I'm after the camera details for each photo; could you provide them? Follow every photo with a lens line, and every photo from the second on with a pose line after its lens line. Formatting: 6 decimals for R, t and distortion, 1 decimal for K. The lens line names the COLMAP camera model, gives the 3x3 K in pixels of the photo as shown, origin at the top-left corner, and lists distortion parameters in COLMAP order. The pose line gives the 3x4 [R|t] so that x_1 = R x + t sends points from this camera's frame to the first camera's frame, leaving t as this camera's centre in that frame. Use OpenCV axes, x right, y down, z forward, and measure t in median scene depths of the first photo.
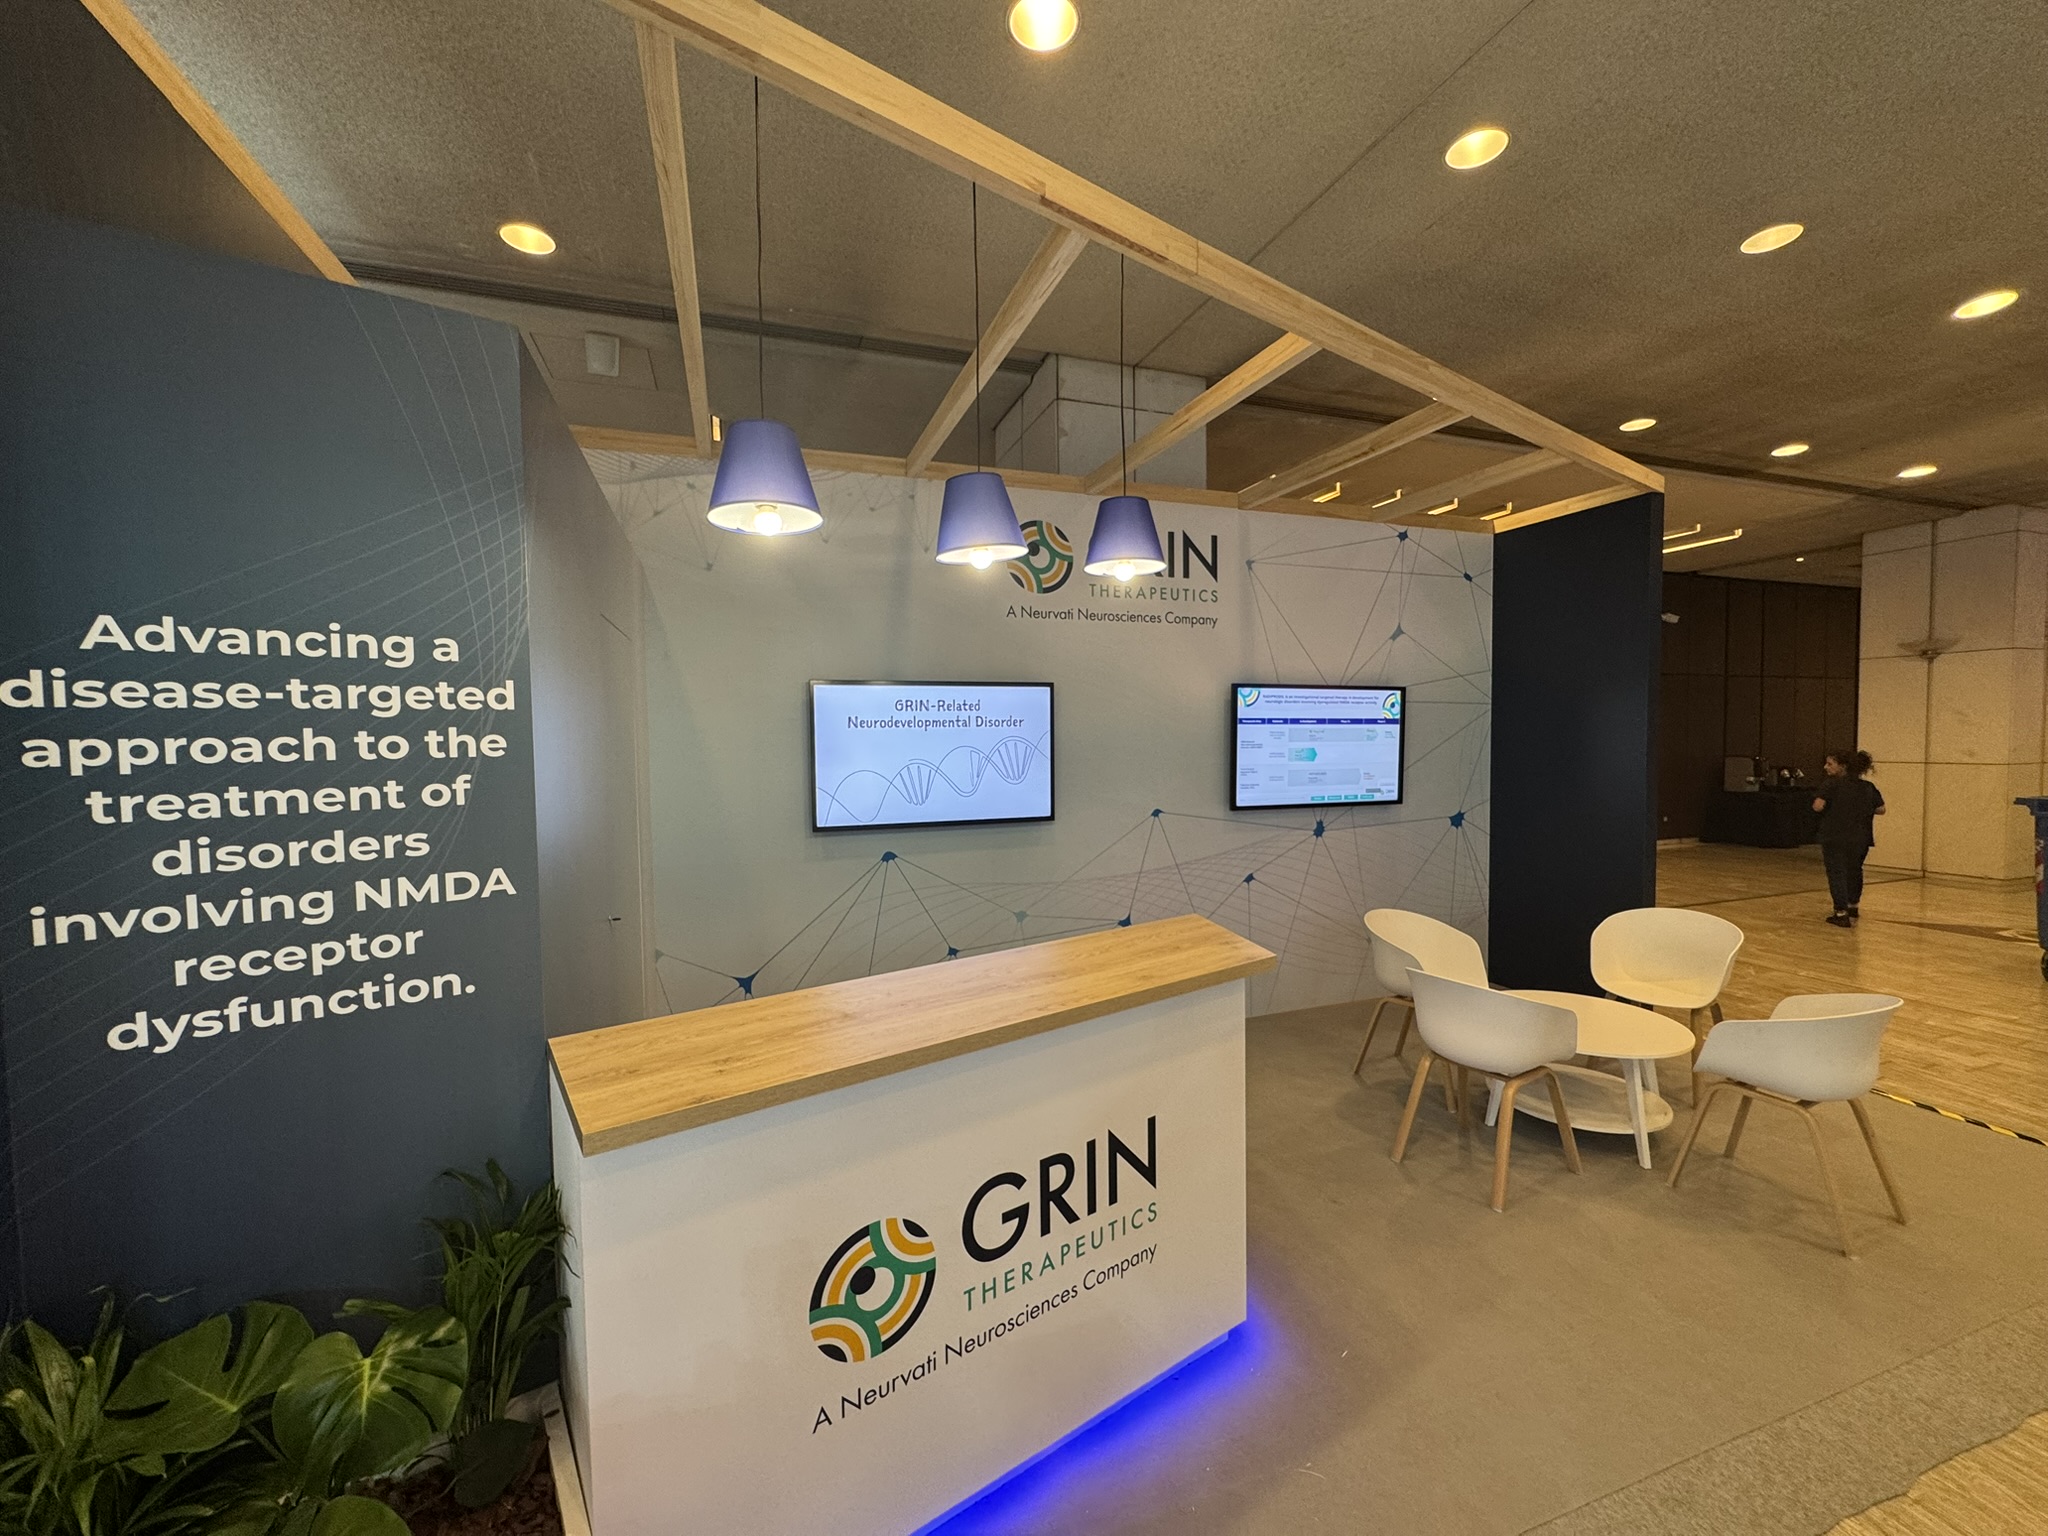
lens RADIAL K [[822.8, 0, 1030.0], [0, 822.8, 768.0], [0, 0, 1]] dist [-0.002453, 0.000318]
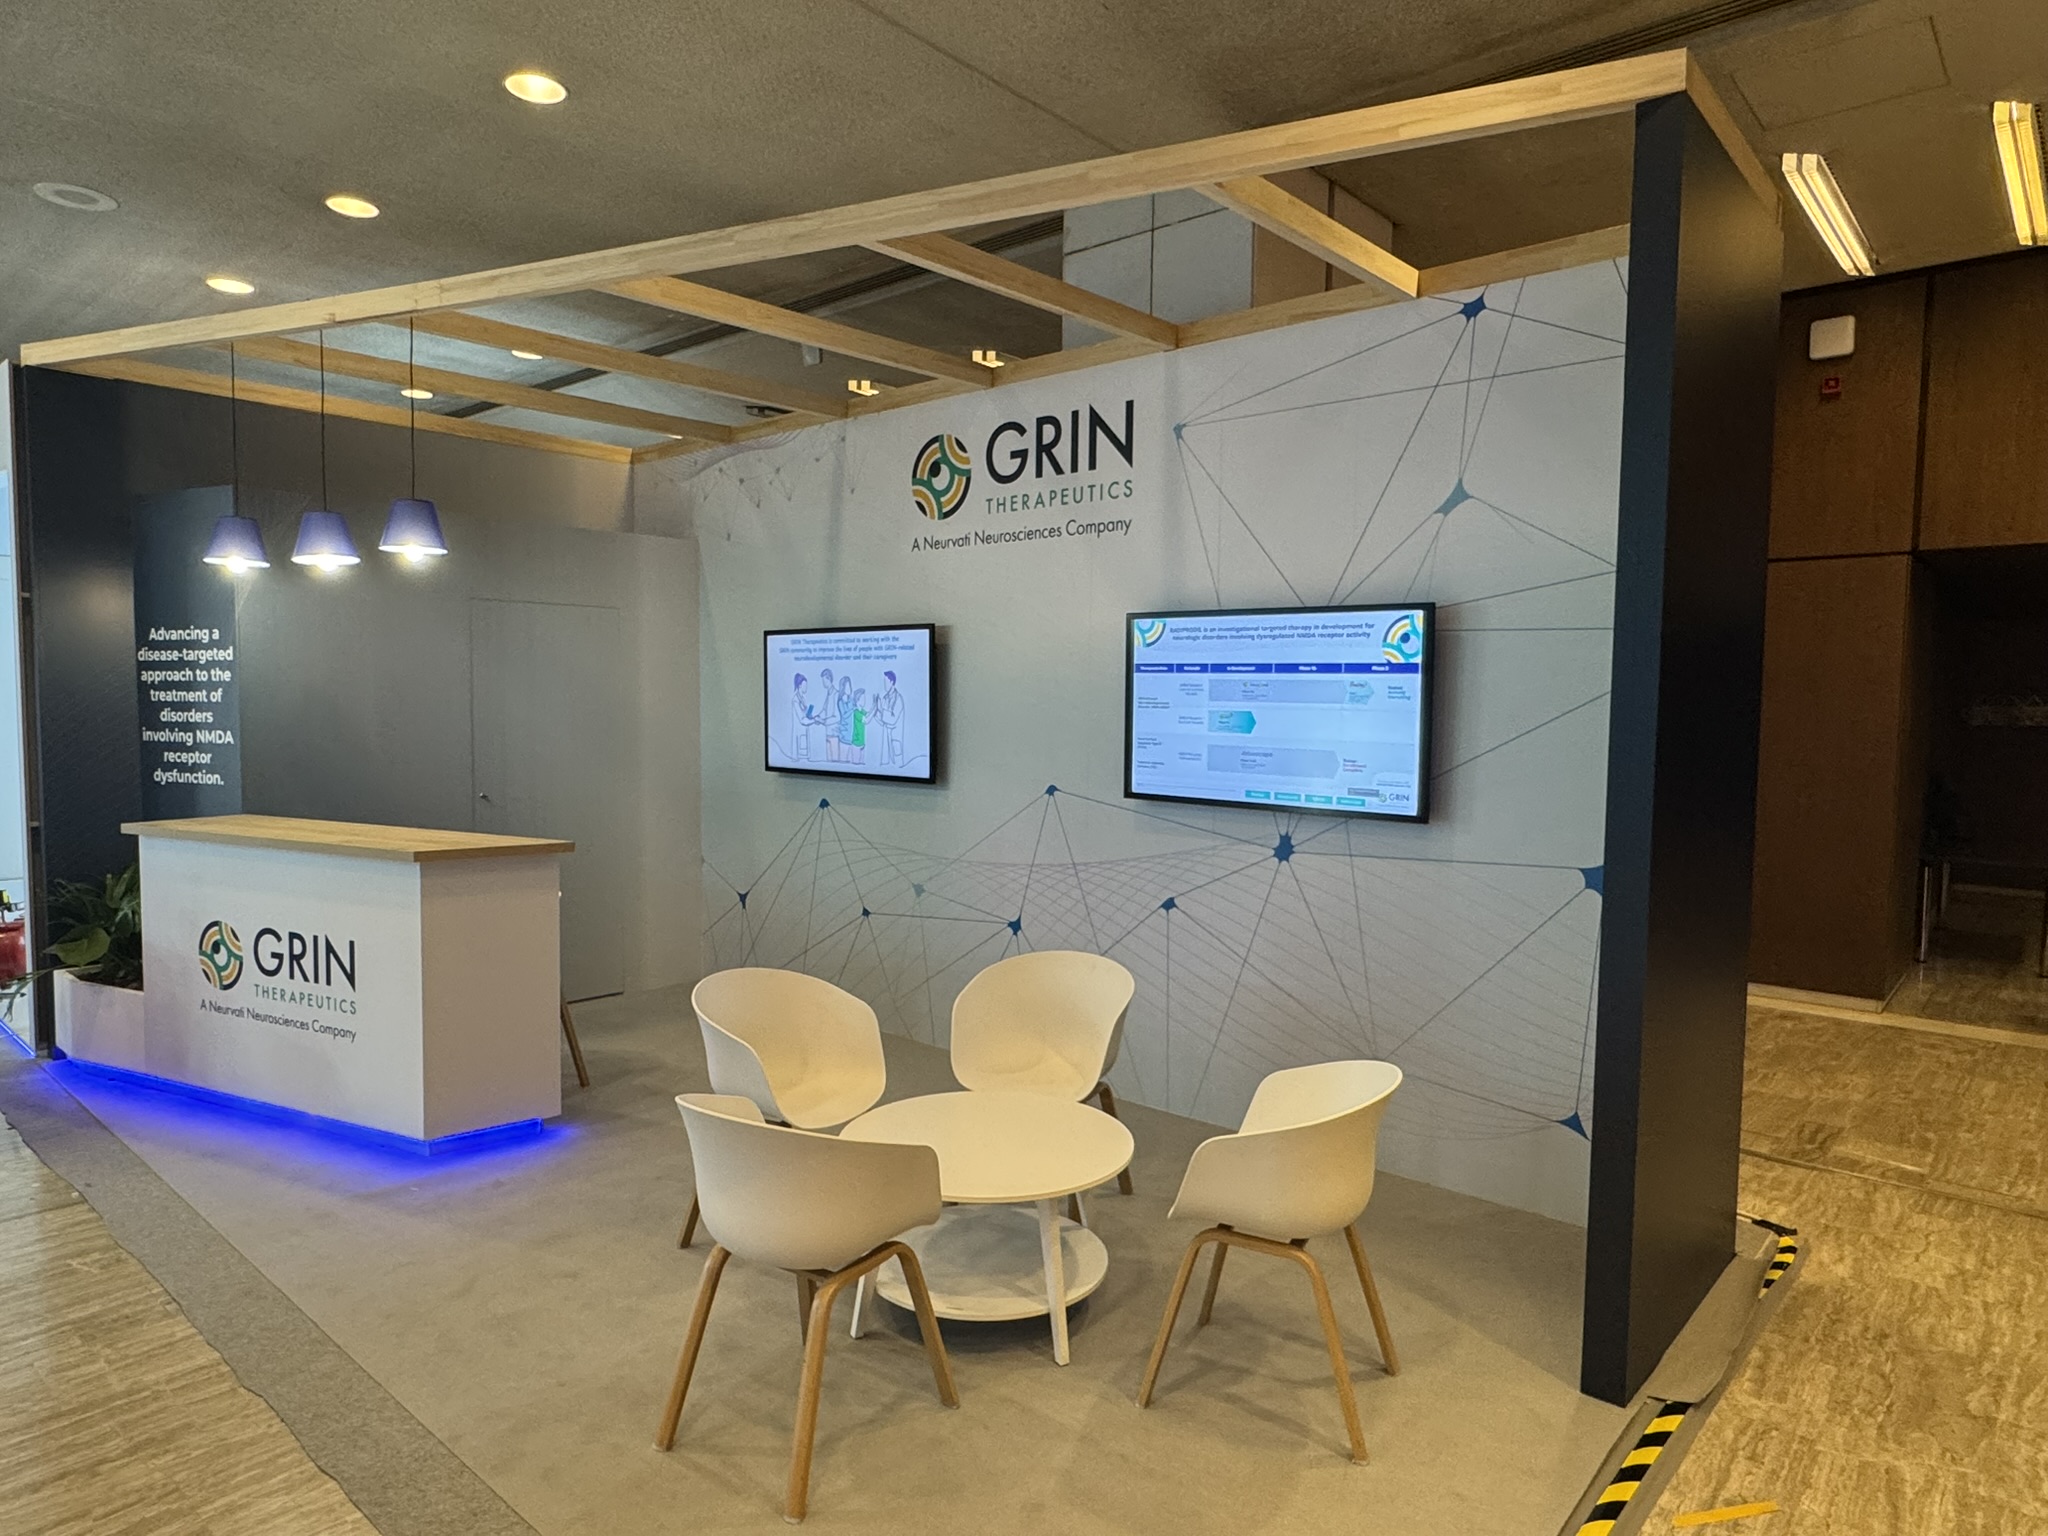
lens RADIAL K [[1243.7, 0, 1025.8], [0, 1243.7, 776.3], [0, 0, 1]] dist [-0.001949, -0.002916]
pose [[0.483645, 0.072366, -0.872268, 1.943857], [-0.053823, 0.997149, 0.052883, -0.029255], [0.873608, 0.021372, 0.486161, 0.727354]]
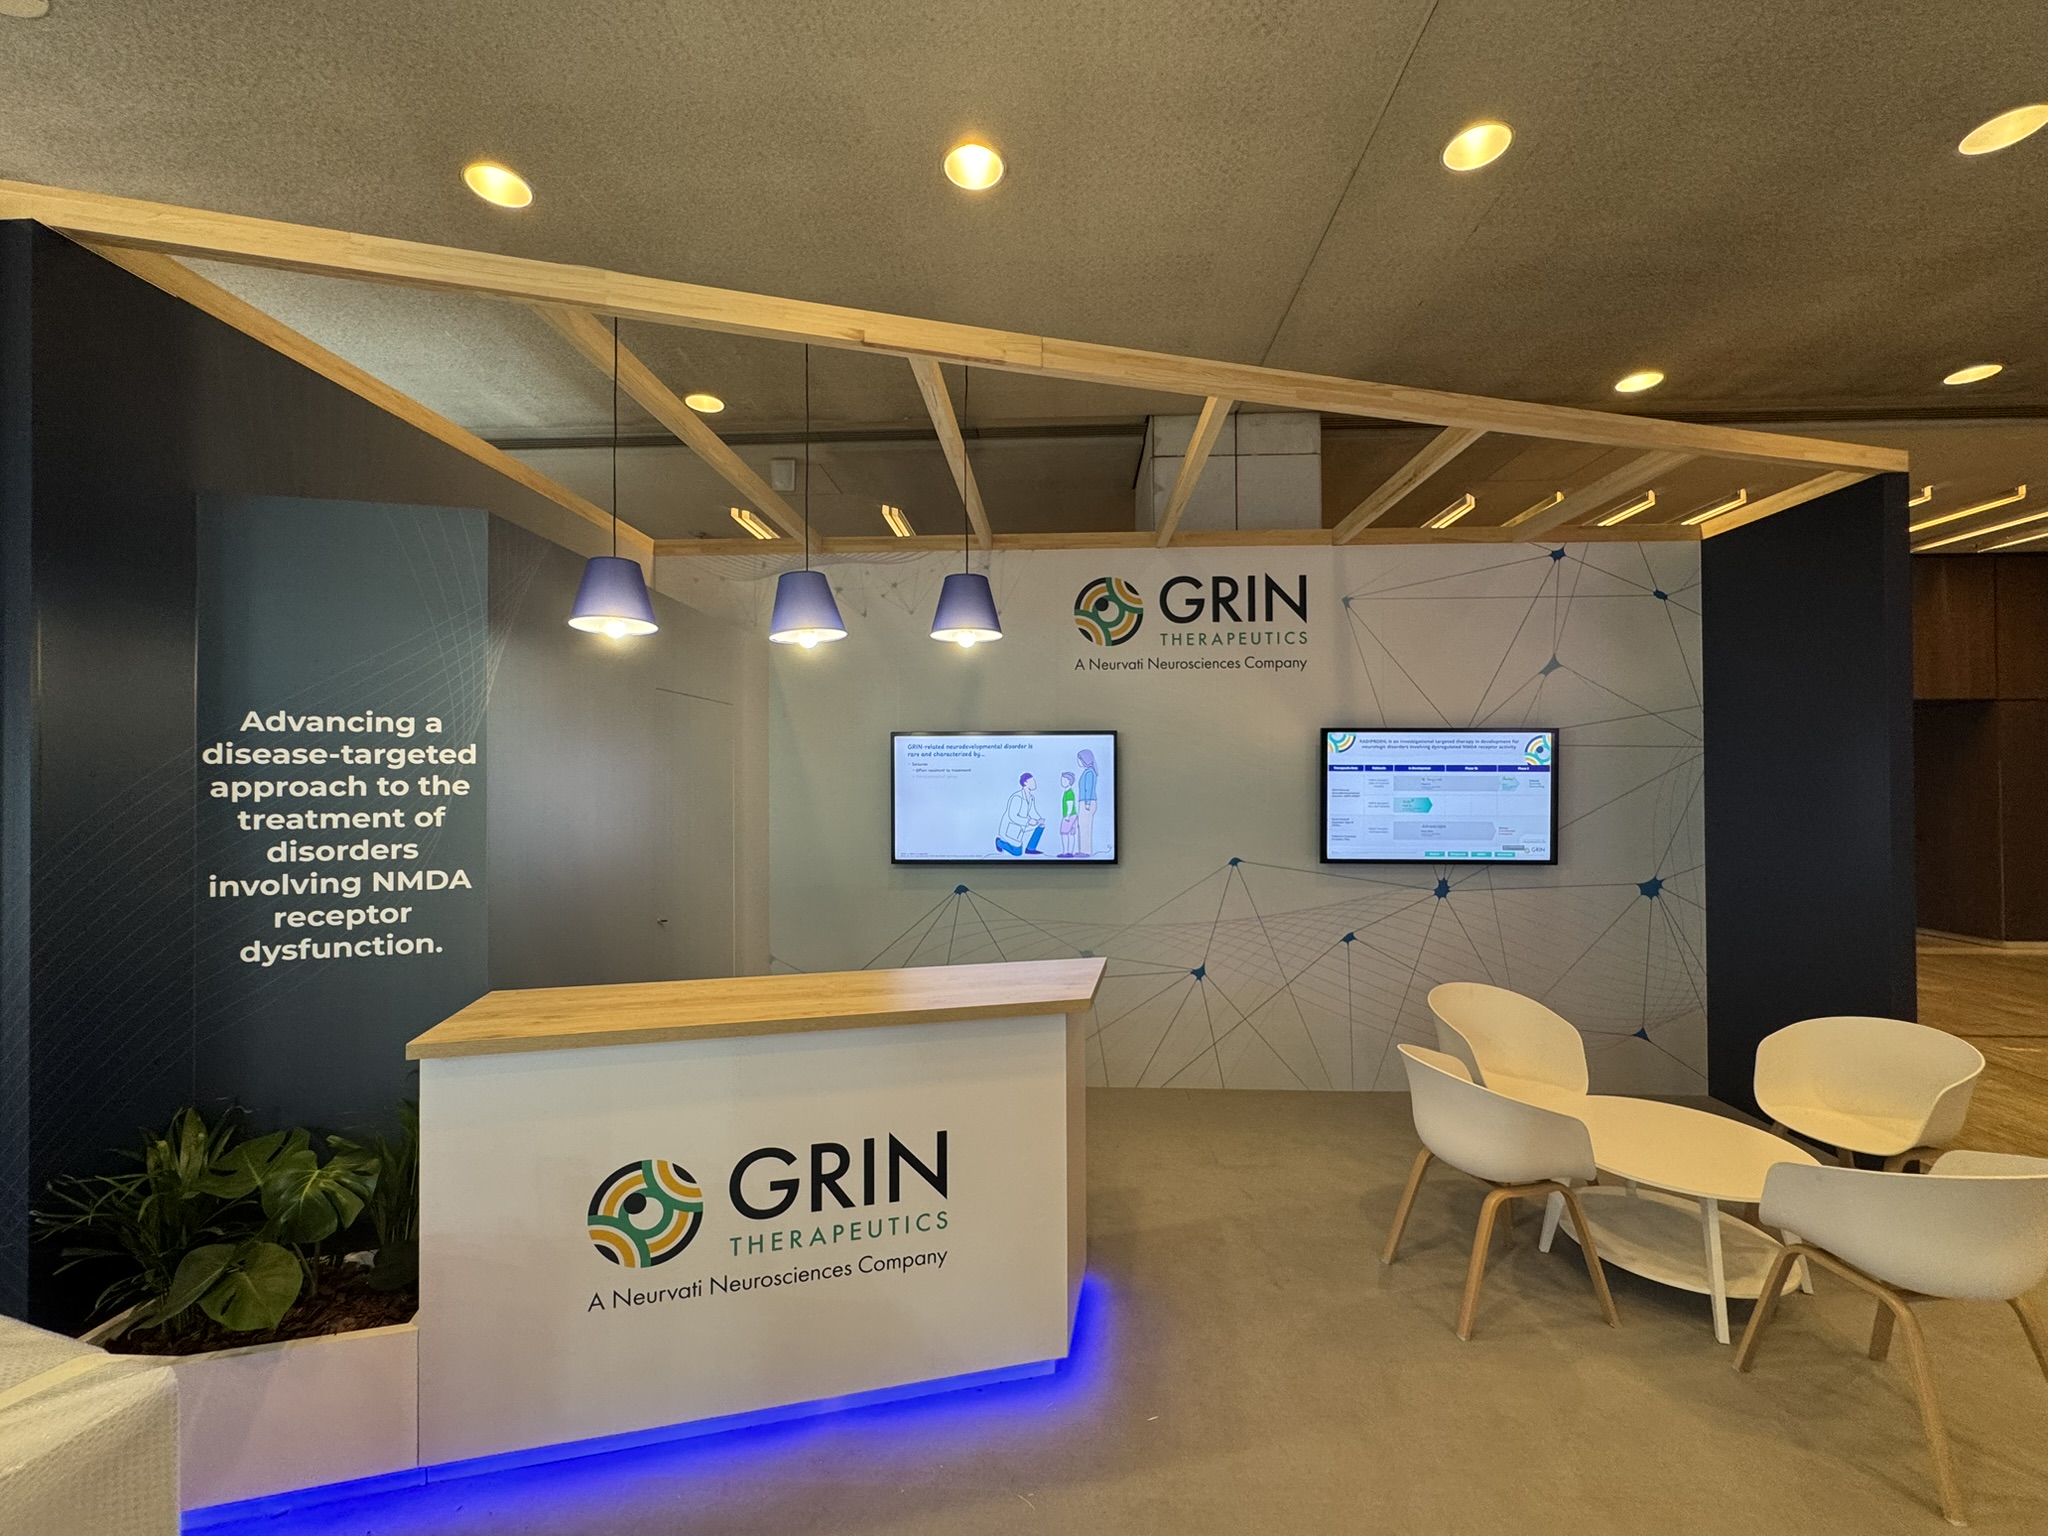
lens RADIAL K [[822.8, 0, 1027.7], [0, 822.8, 768.2], [0, 0, 1]] dist [-0.002453, 0.000318]
pose [[0.926321, 0.003814, -0.376716, 0.501851], [-0.022693, 0.998698, -0.045690, -0.009976], [0.376051, 0.050872, 0.925201, -0.000436]]
